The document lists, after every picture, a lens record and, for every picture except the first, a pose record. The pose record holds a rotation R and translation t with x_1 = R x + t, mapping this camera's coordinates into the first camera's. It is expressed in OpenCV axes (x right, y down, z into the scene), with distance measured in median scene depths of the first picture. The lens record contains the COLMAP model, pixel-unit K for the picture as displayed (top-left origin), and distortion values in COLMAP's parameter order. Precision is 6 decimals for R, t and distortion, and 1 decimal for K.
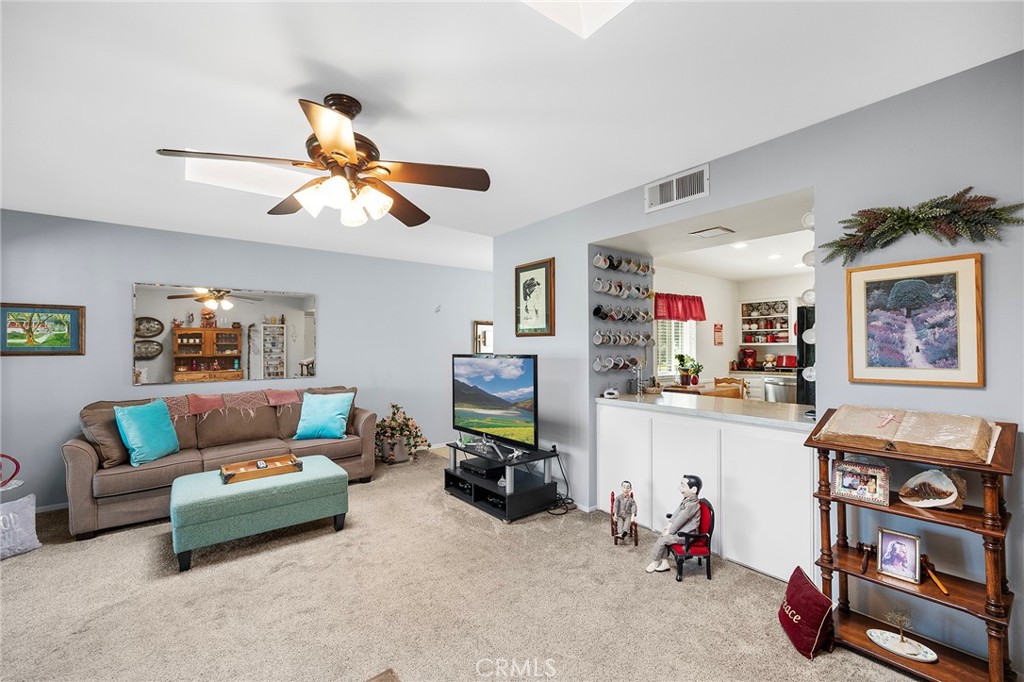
lens RADIAL K [[432.1, 0, 509.8], [0, 432.1, 343.5], [0, 0, 1]] dist [0.003323, 0.000842]
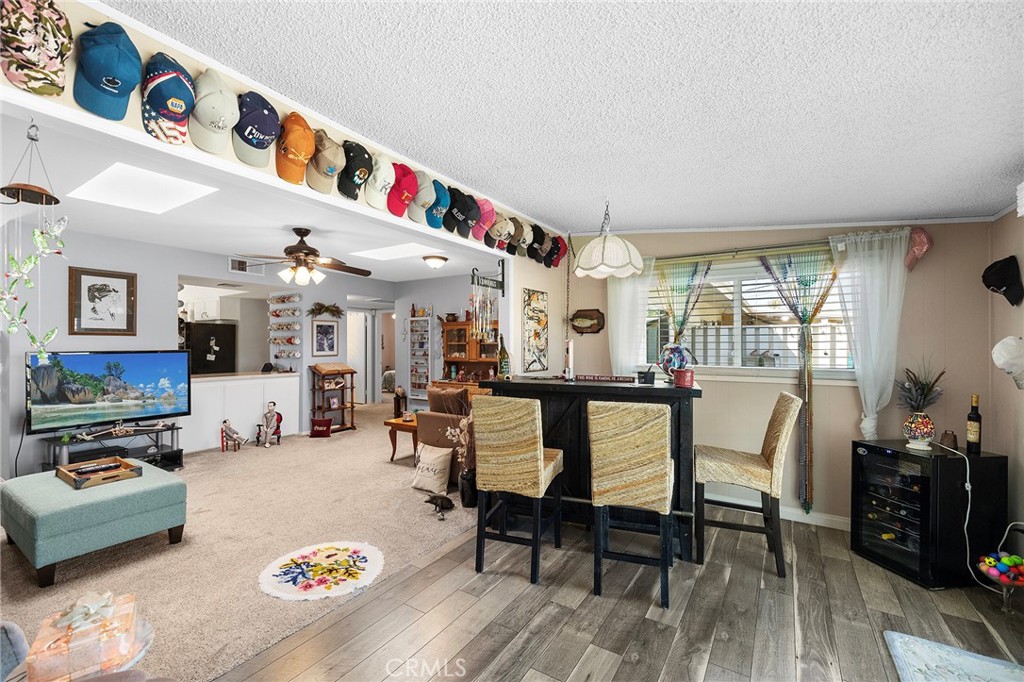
lens RADIAL K [[432.1, 0, 509.8], [0, 432.1, 343.5], [0, 0, 1]] dist [0.003323, 0.000842]
pose [[-0.329902, 0.008538, 0.943977, -1.373857], [-0.004909, 0.999930, -0.010760, 0.011885], [-0.944002, -0.008184, -0.329837, 0.368066]]
